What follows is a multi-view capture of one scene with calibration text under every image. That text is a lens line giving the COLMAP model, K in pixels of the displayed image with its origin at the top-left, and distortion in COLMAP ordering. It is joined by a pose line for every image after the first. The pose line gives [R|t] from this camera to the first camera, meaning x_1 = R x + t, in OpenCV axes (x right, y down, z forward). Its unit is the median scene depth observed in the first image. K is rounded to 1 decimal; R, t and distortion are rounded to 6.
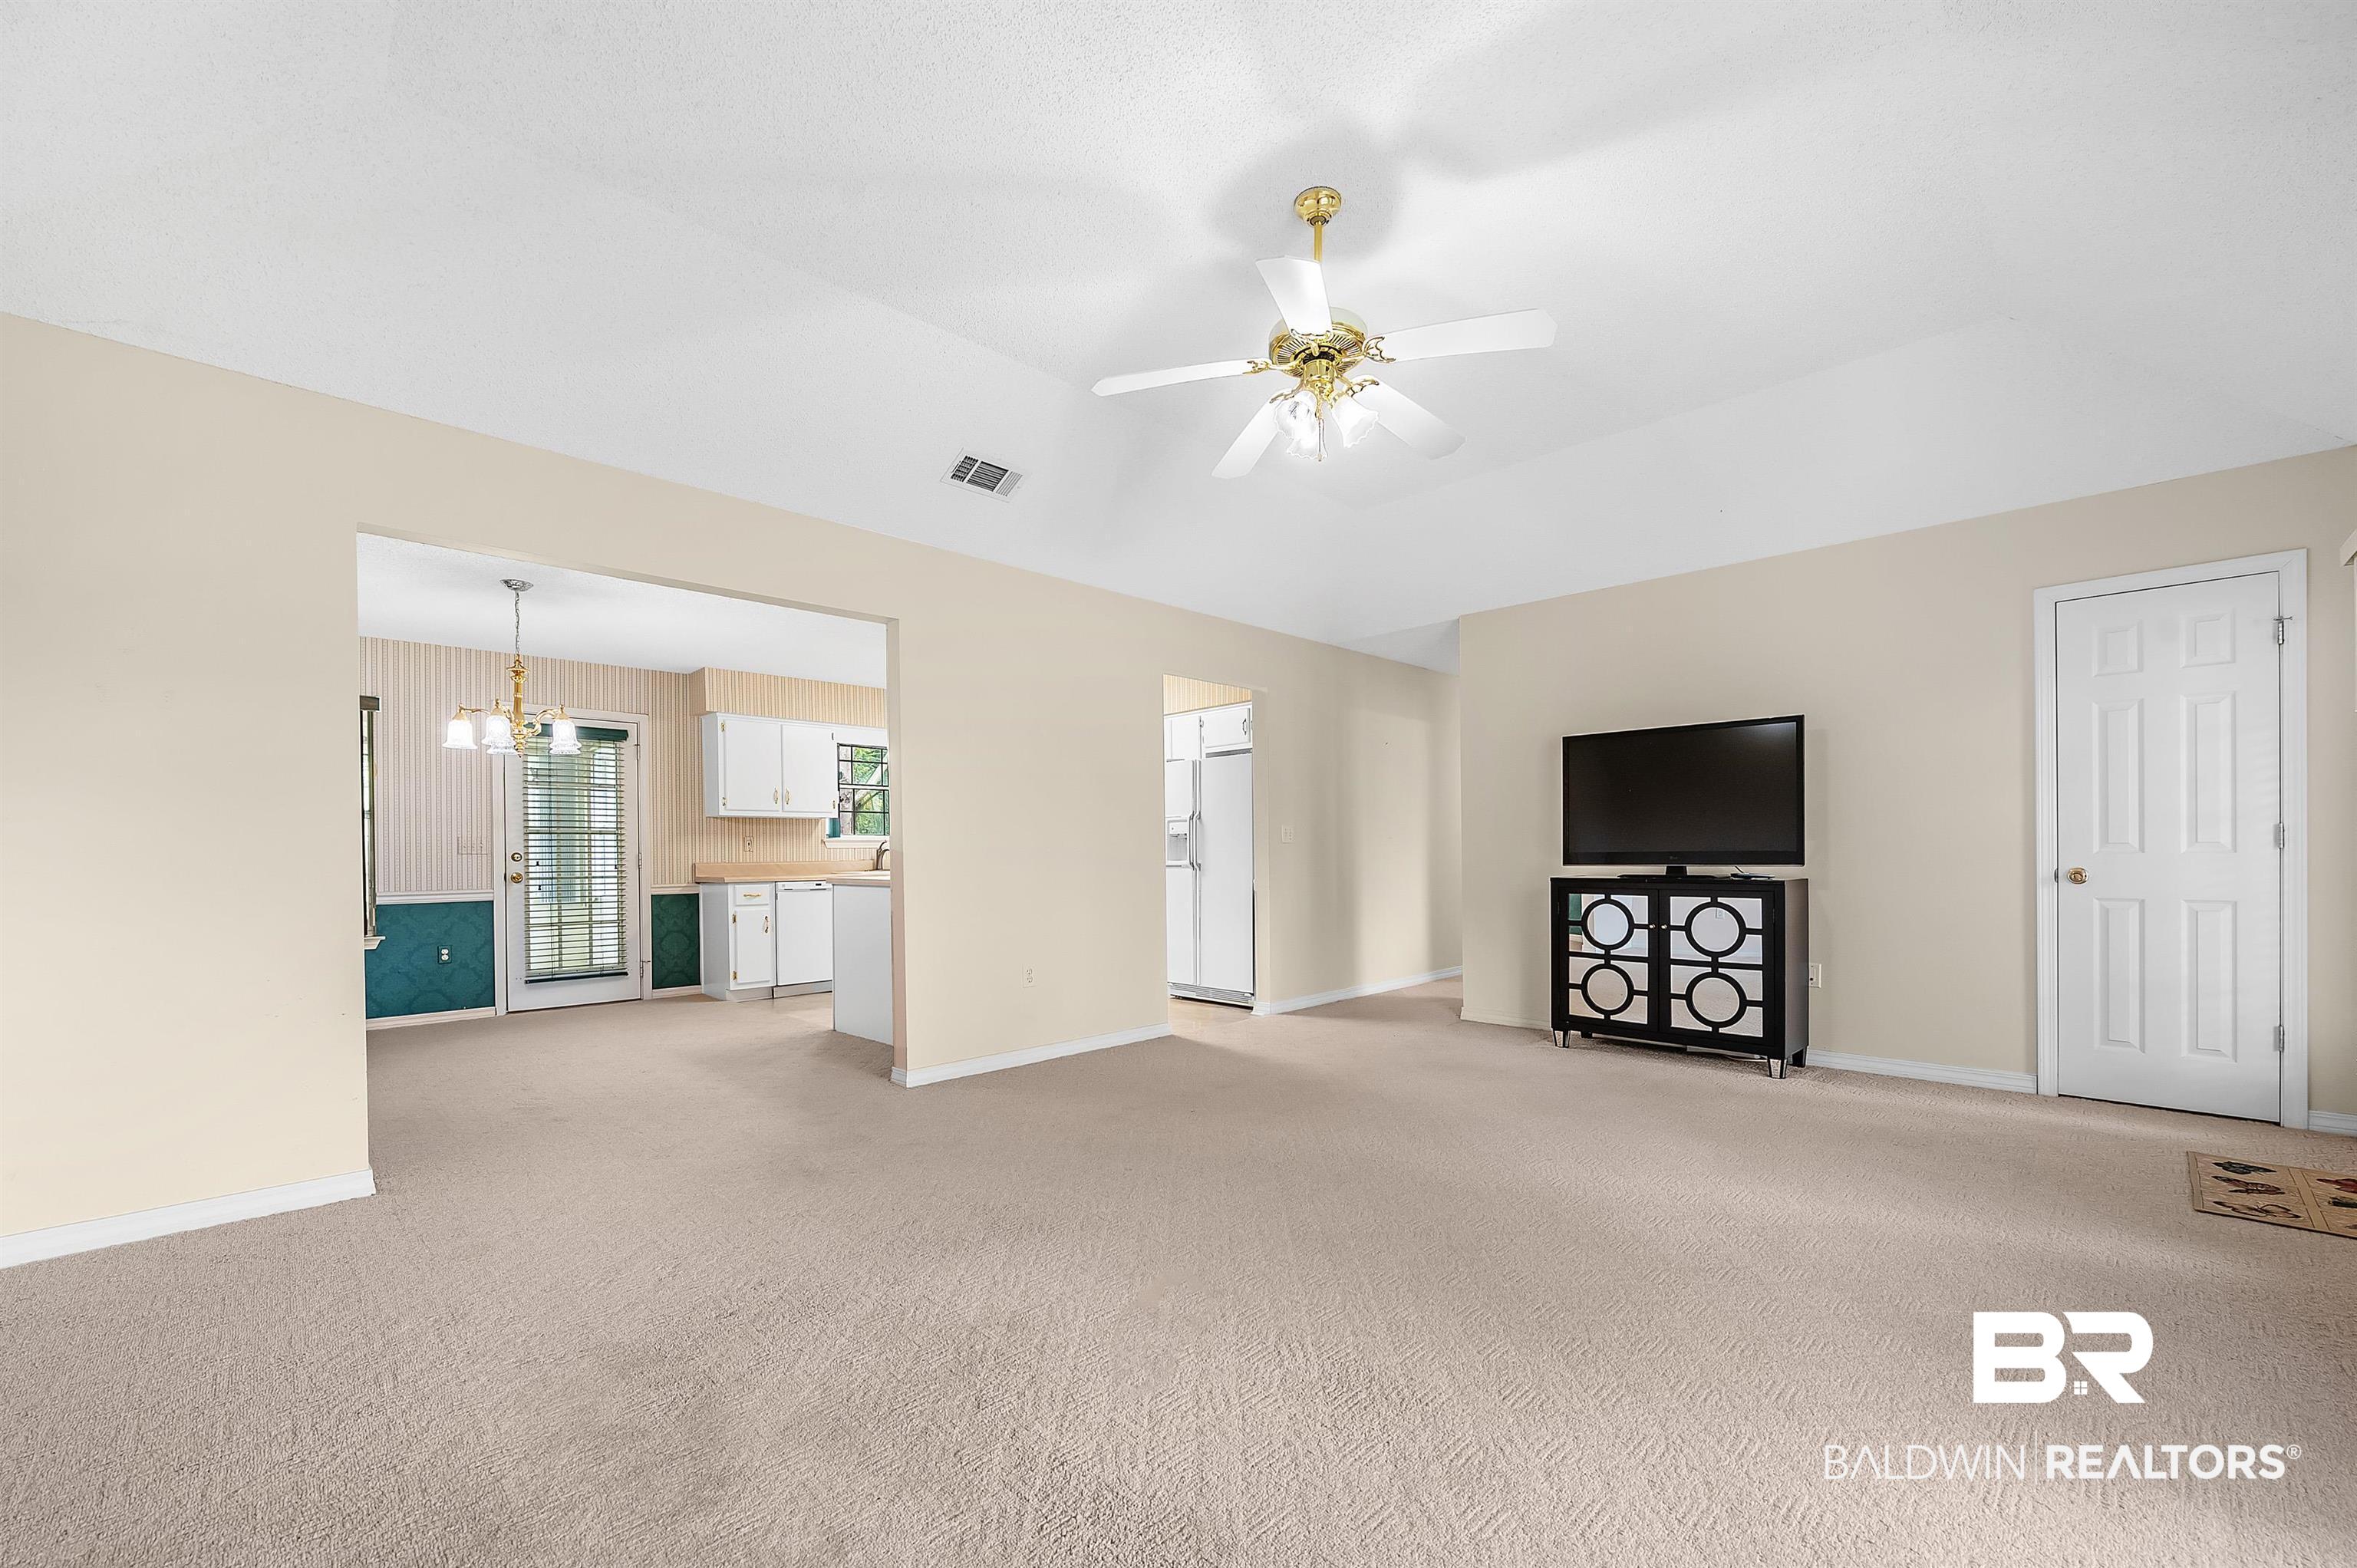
lens RADIAL K [[935.0, 0, 1176.3], [0, 935.0, 862.3], [0, 0, 1]] dist [-0.002368, -0.001452]
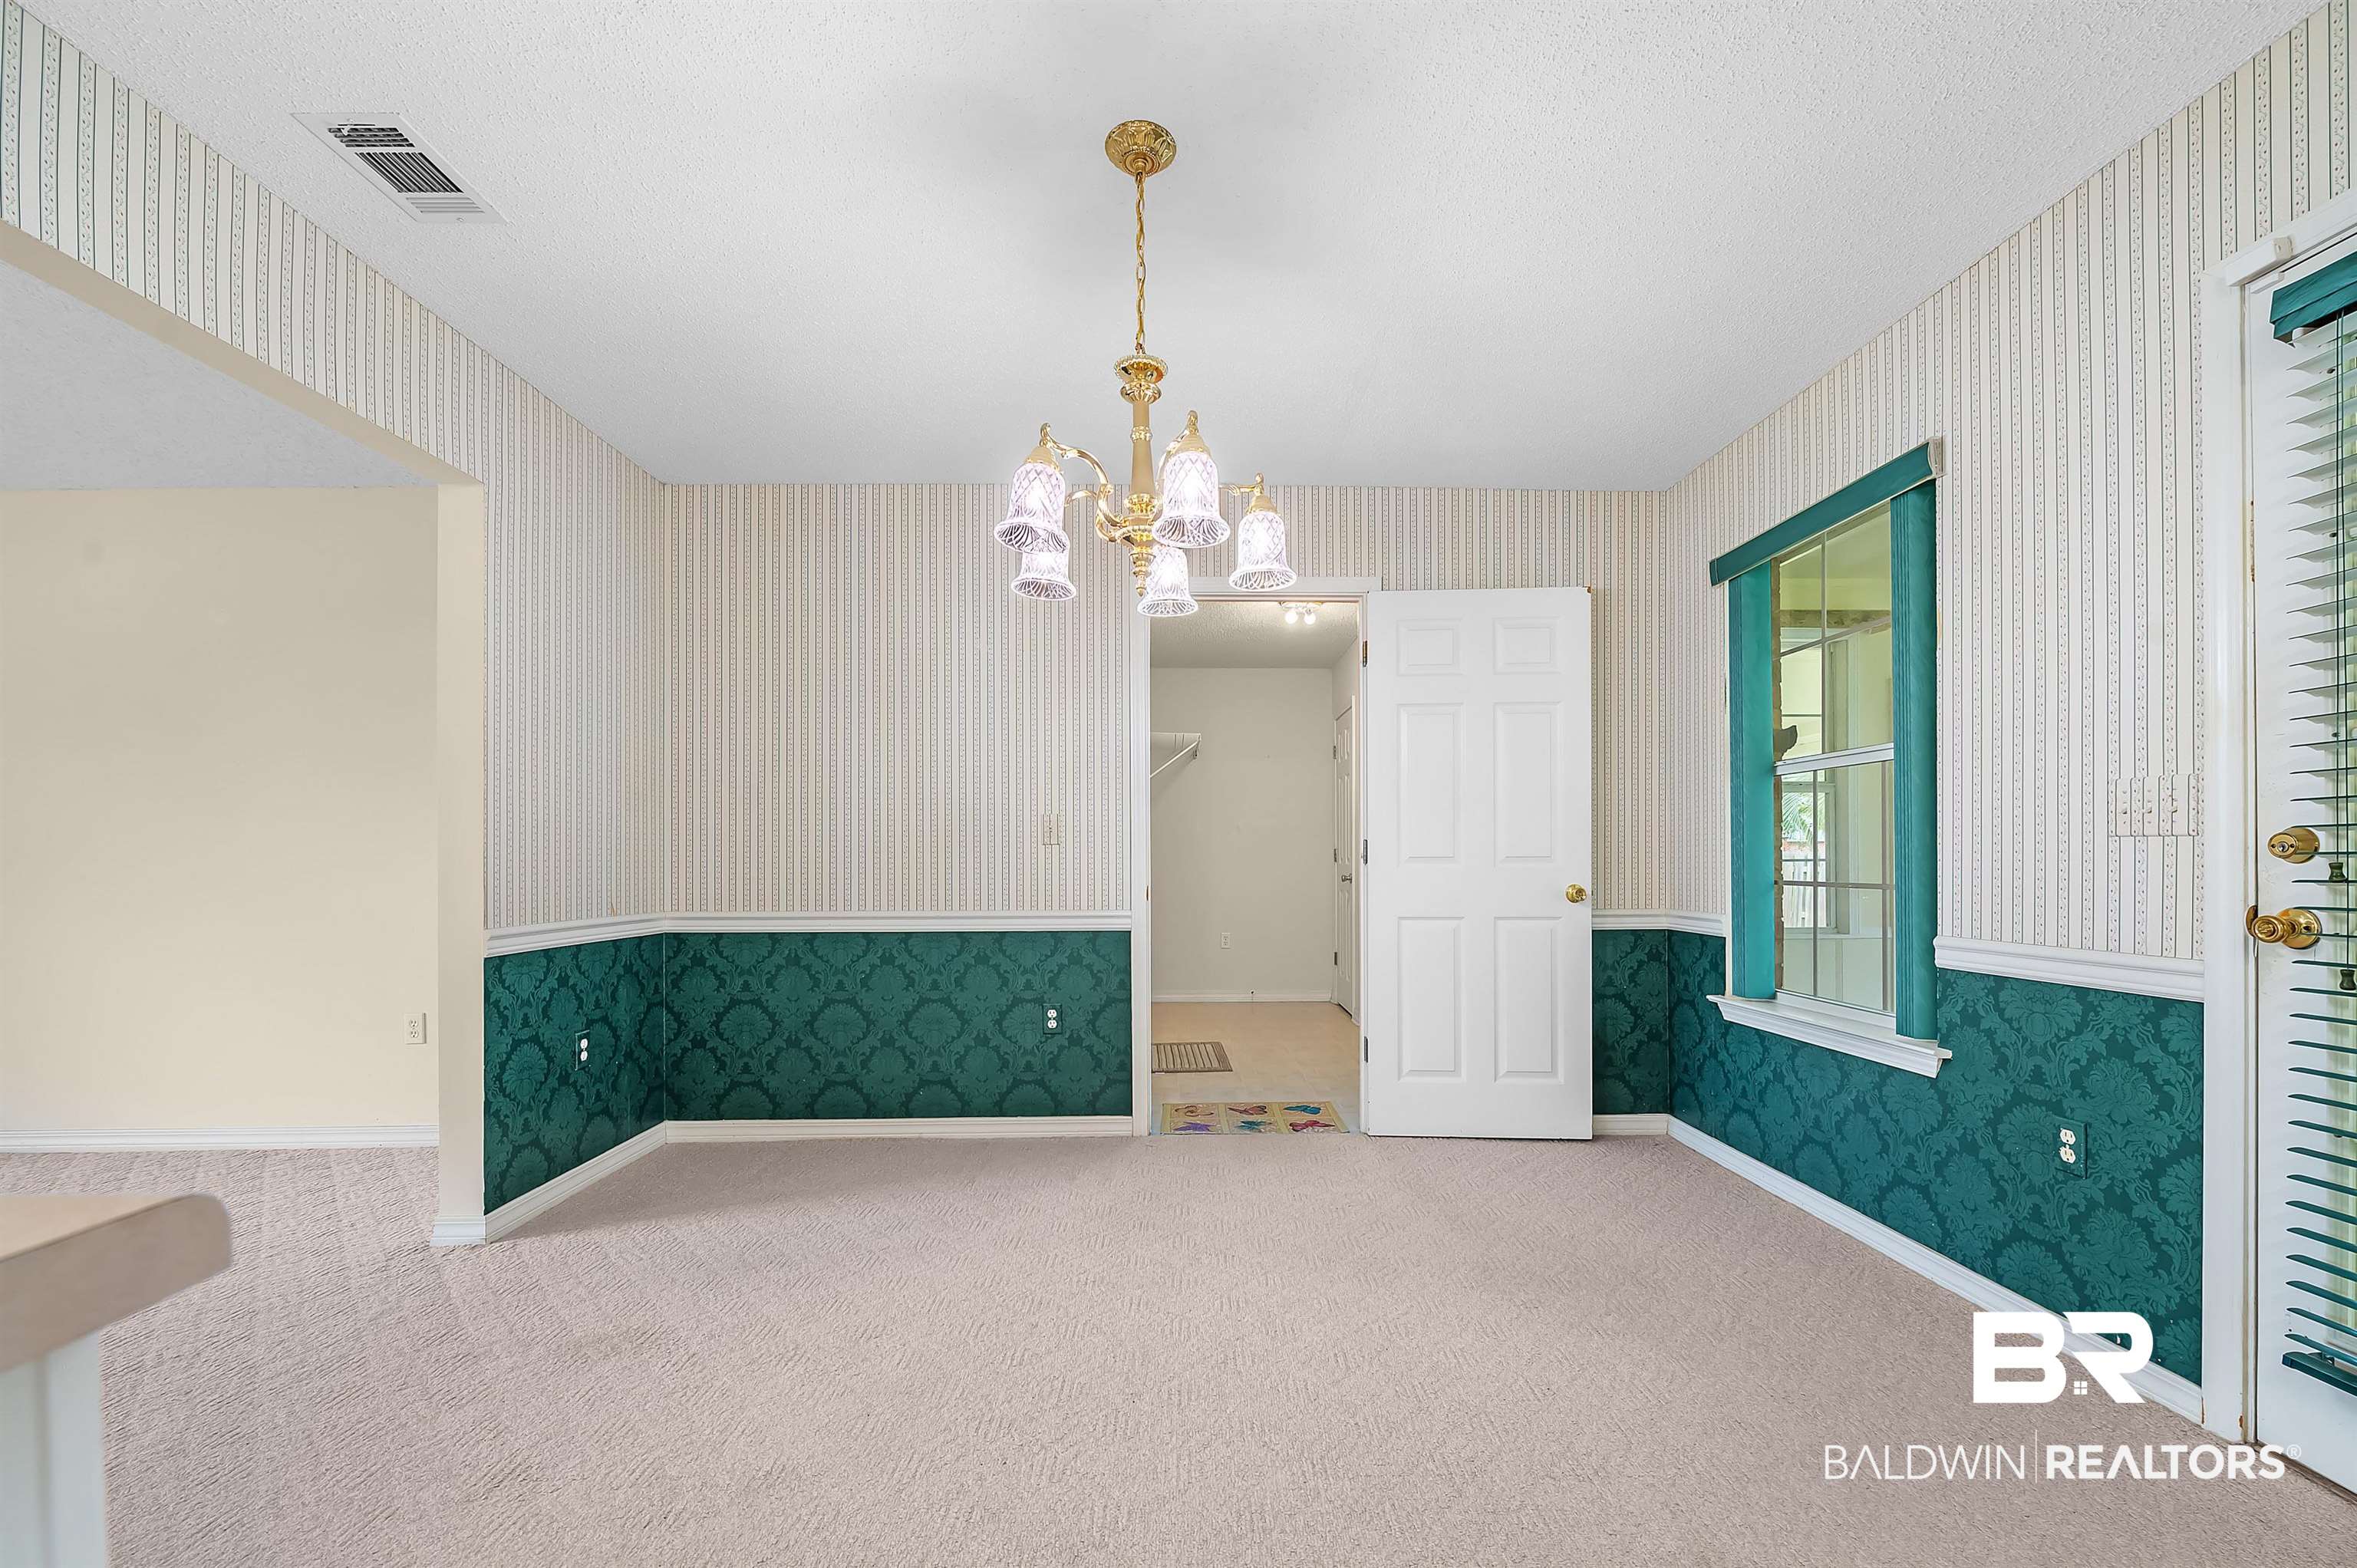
lens RADIAL K [[935.0, 0, 1183.0], [0, 935.0, 857.9], [0, 0, 1]] dist [-0.002368, -0.001452]
pose [[-0.689526, 0.013965, -0.724126, -0.393305], [0.007072, 0.999896, 0.012549, -0.008765], [0.724226, 0.003532, -0.689554, 1.163992]]
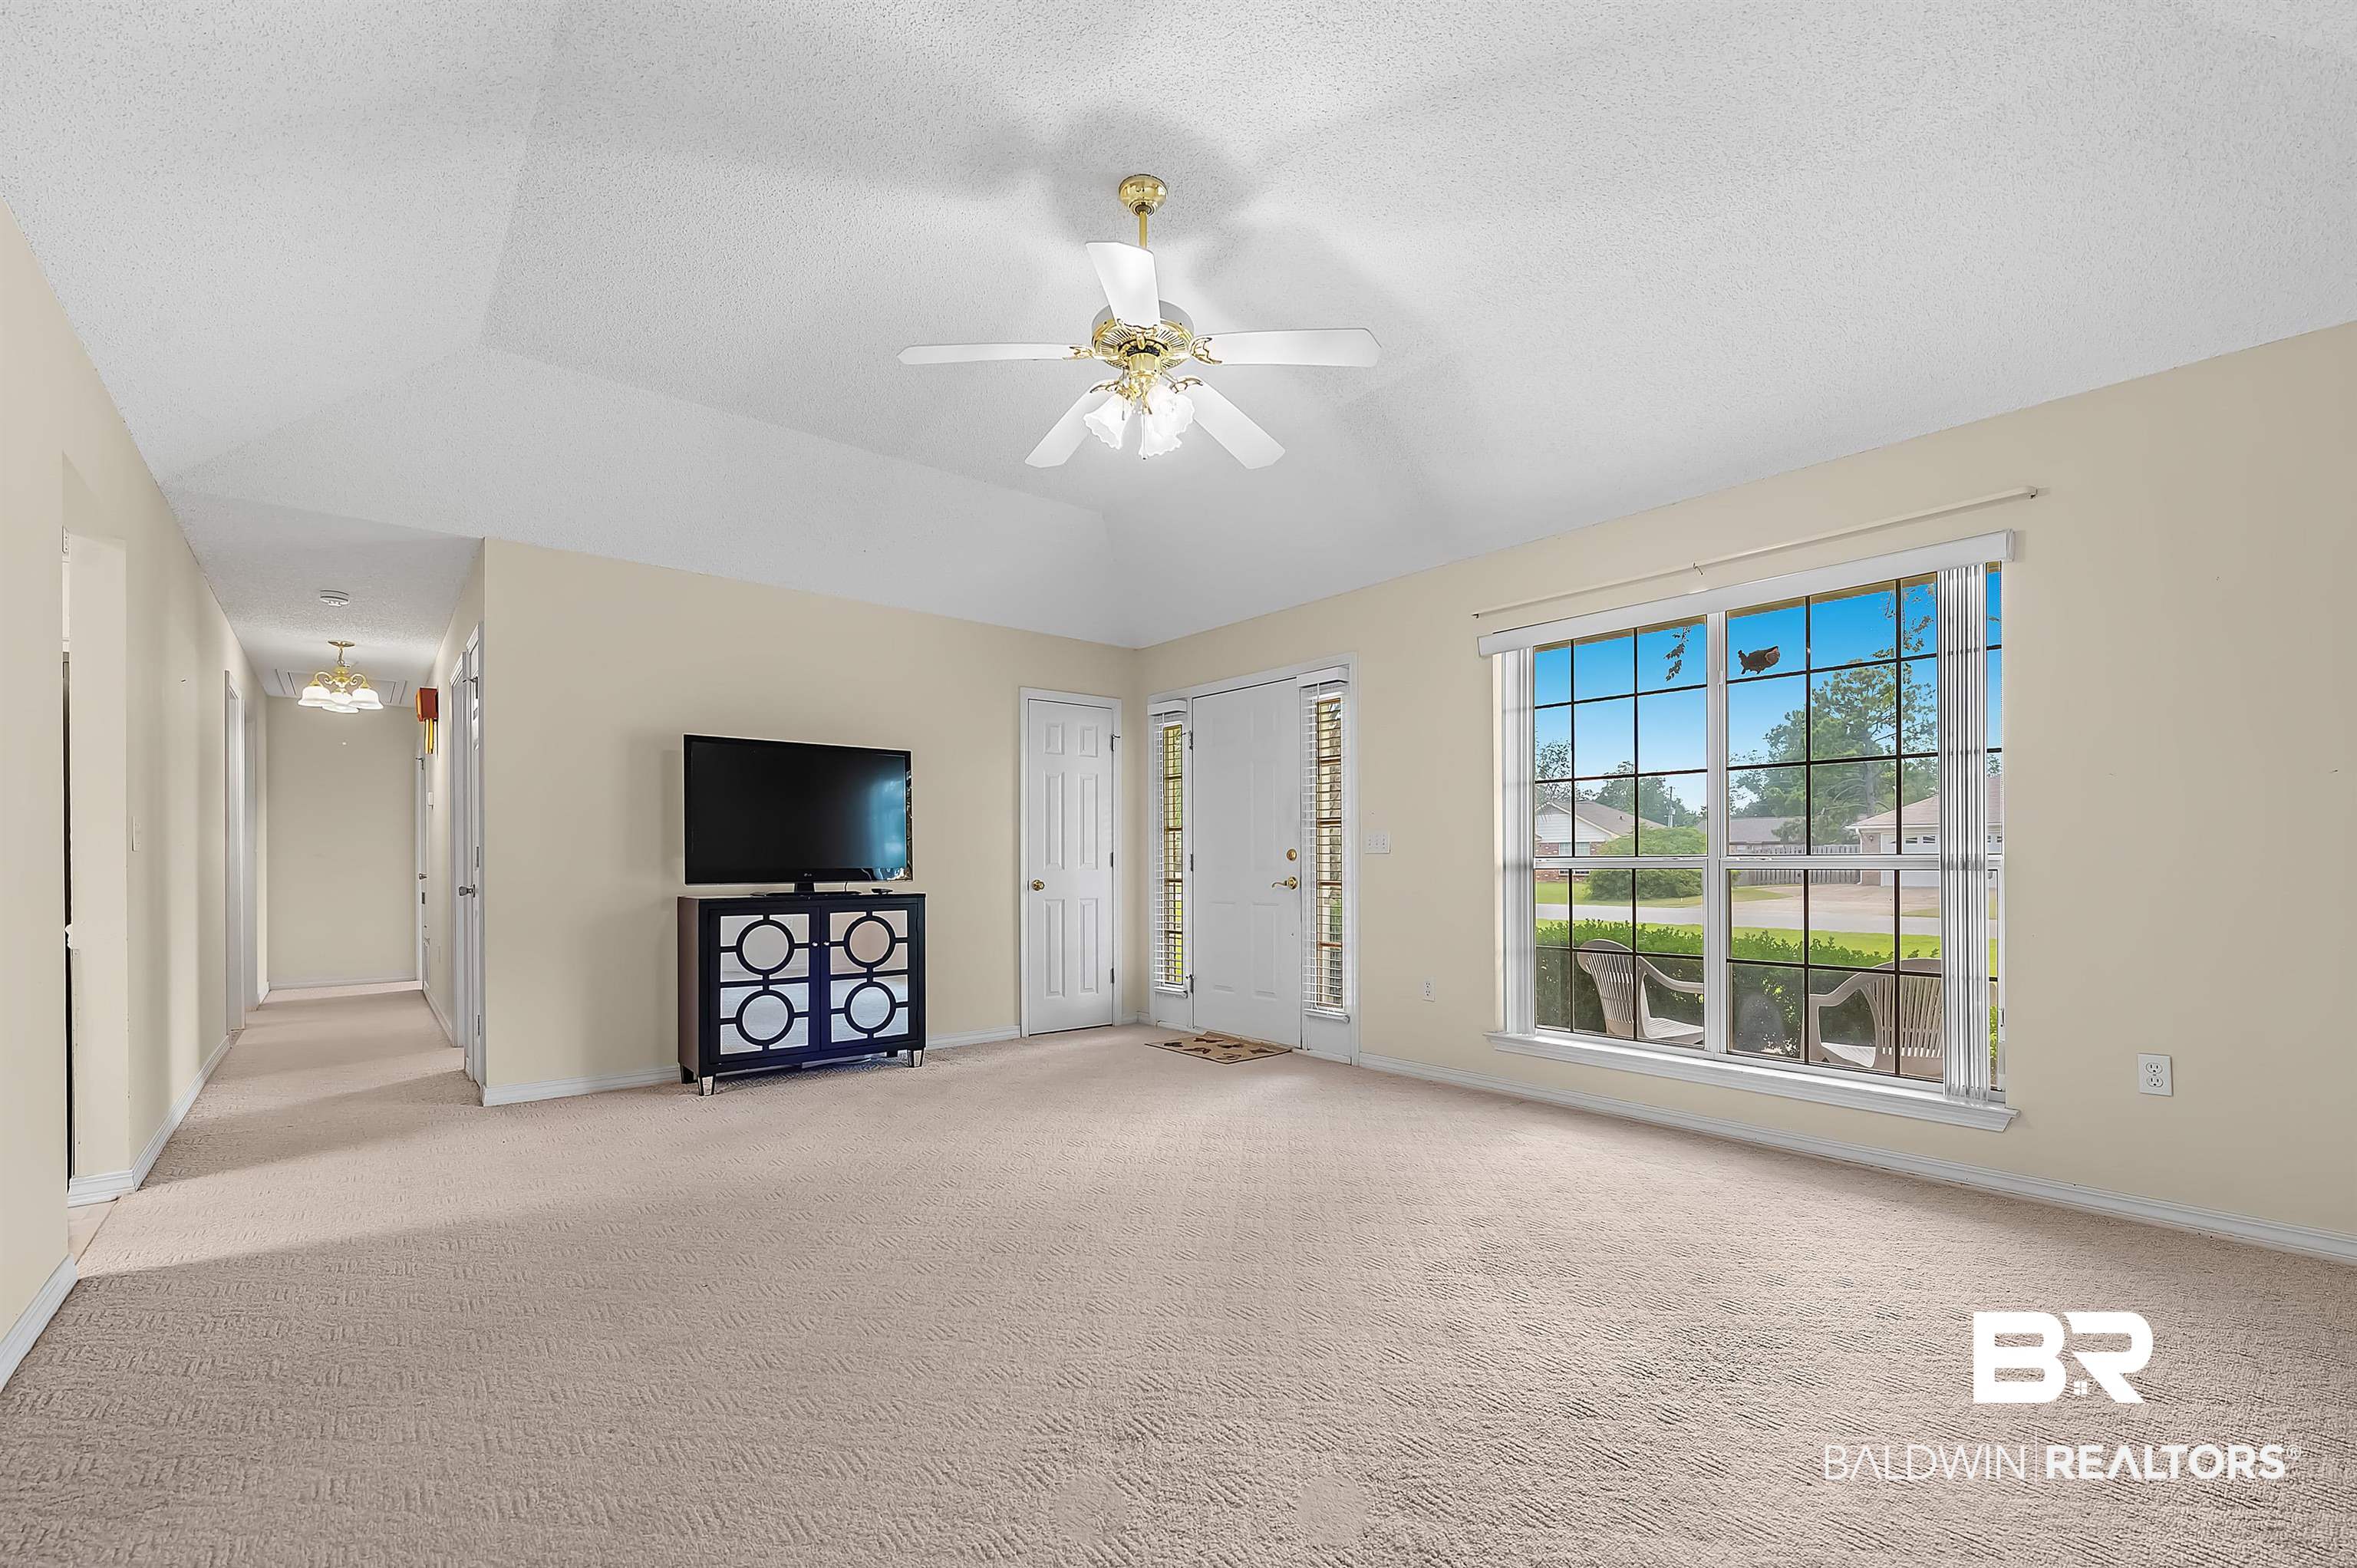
lens RADIAL K [[1004.1, 0, 1179.1], [0, 1004.1, 857.1], [0, 0, 1]] dist [-0.008376, -0.000852]
pose [[0.098812, 0.014961, 0.994994, -0.438747], [0.014607, 0.999757, -0.016483, -0.000378], [-0.994999, 0.016163, 0.098569, 0.443219]]
